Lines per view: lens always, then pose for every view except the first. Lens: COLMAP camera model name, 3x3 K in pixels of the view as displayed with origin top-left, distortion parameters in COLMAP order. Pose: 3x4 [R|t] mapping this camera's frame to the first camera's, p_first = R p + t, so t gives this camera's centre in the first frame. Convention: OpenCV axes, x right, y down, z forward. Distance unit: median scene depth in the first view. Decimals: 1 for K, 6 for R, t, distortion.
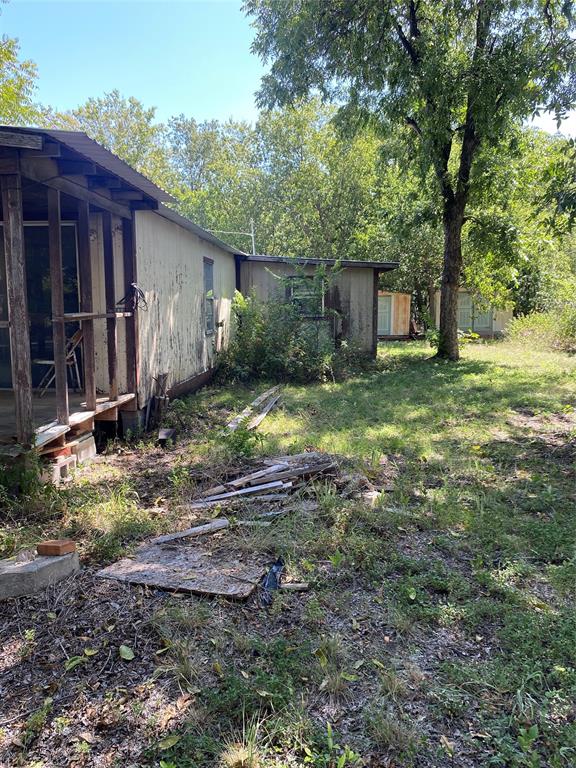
lens RADIAL K [[603.7, 0, 284.1], [0, 603.7, 387.1], [0, 0, 1]] dist [0.073219, -0.106998]
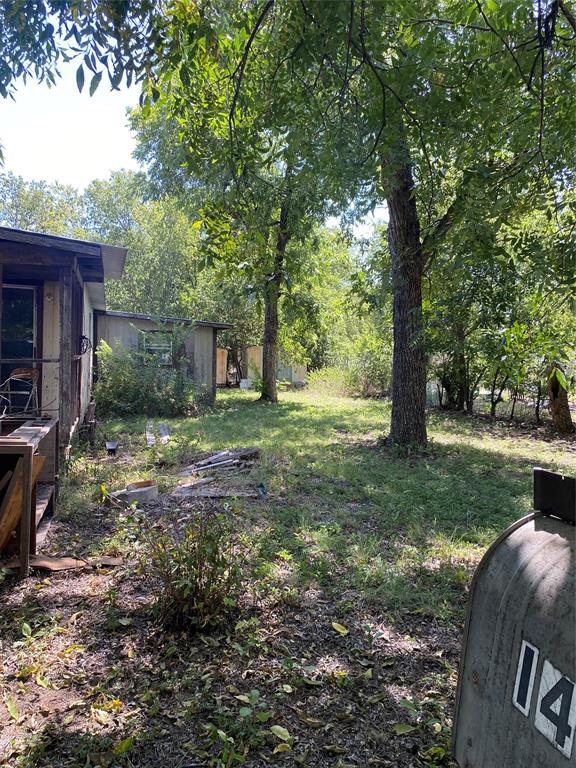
lens RADIAL K [[603.7, 0, 284.1], [0, 603.7, 387.1], [0, 0, 1]] dist [0.073219, -0.106998]
pose [[0.938802, 0.014609, 0.344148, -0.137717], [0.015540, 0.996287, -0.084682, 0.031323], [-0.344107, 0.084848, 0.935089, -0.191479]]
